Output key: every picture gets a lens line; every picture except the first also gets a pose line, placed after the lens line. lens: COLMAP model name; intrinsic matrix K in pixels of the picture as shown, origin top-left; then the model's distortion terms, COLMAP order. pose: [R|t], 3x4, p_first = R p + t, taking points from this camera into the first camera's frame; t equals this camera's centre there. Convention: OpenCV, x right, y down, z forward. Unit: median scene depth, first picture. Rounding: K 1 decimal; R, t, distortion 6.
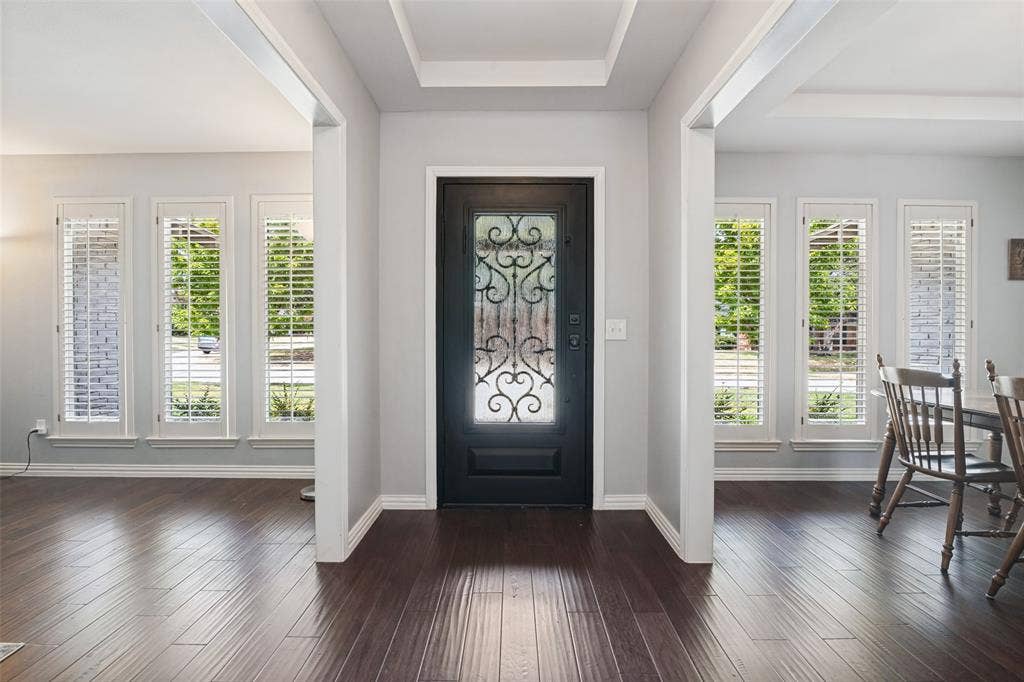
lens RADIAL K [[478.8, 0, 512.0], [0, 478.8, 341.0], [0, 0, 1]] dist [-0.000273, 0.000125]
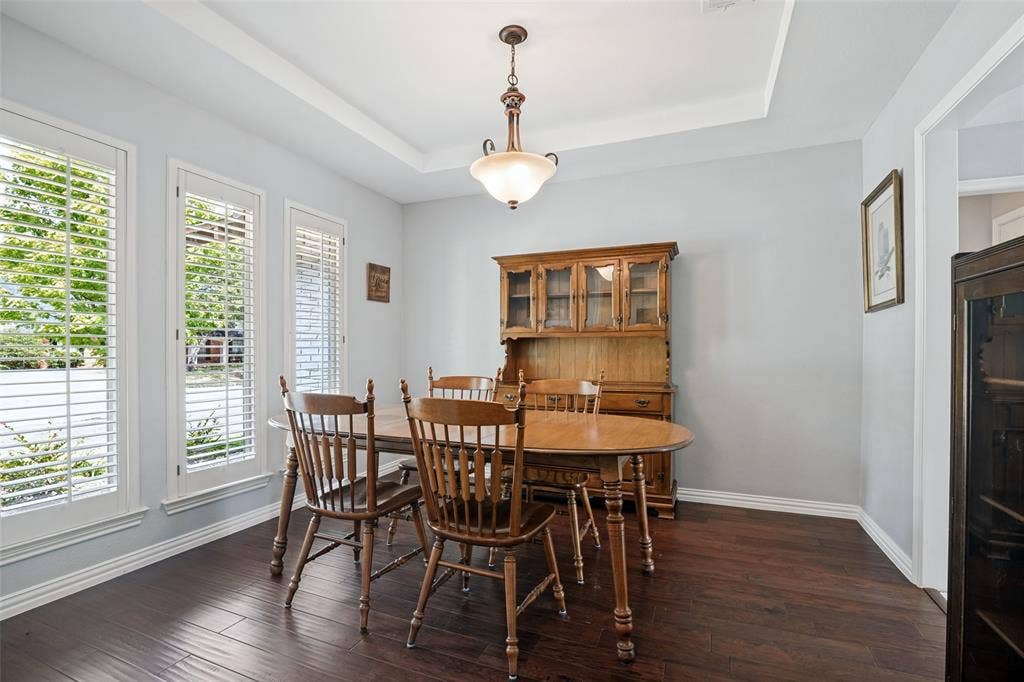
lens RADIAL K [[474.1, 0, 507.0], [0, 474.1, 346.9], [0, 0, 1]] dist [-0.020517, 0.000295]
pose [[0.382503, -0.001648, 0.923953, 0.186946], [0.017988, 0.999822, -0.005663, -0.008868], [-0.923779, 0.018786, 0.382464, 0.350356]]
